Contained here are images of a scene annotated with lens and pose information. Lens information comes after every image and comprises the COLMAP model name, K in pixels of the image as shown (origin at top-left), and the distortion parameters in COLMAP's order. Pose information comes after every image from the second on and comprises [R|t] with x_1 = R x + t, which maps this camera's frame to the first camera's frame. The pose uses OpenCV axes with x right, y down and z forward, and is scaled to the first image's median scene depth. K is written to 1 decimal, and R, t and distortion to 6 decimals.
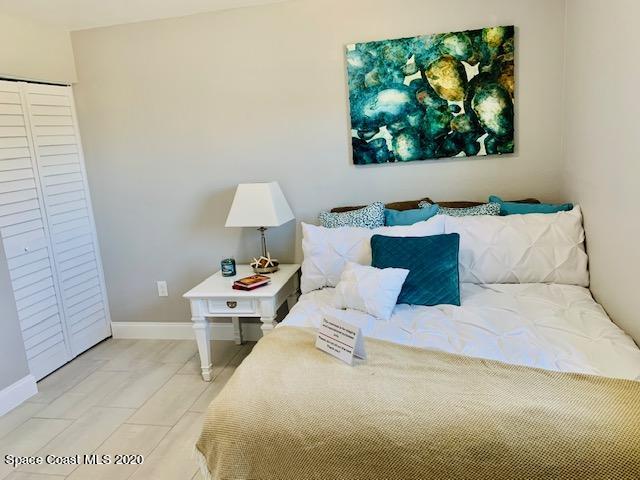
lens RADIAL K [[500.3, 0, 317.2], [0, 500.3, 240.8], [0, 0, 1]] dist [0.061535, -0.132344]
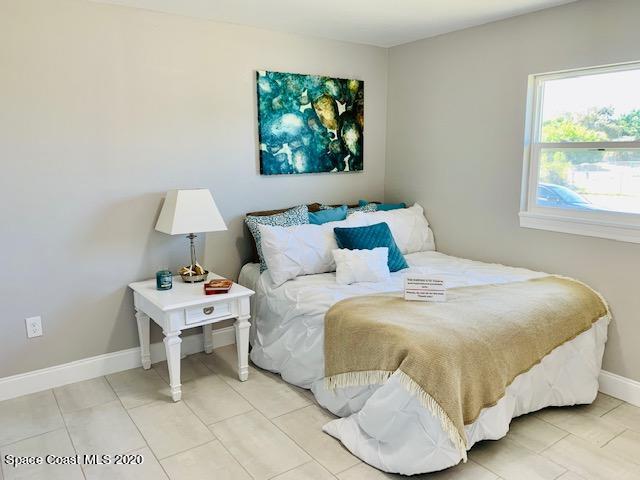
lens RADIAL K [[500.3, 0, 317.2], [0, 500.3, 240.8], [0, 0, 1]] dist [0.061535, -0.132344]
pose [[0.670403, -0.060413, 0.739533, -0.732769], [0.115880, 0.992975, -0.023931, 0.039530], [-0.732892, 0.101740, 0.672694, 0.171011]]
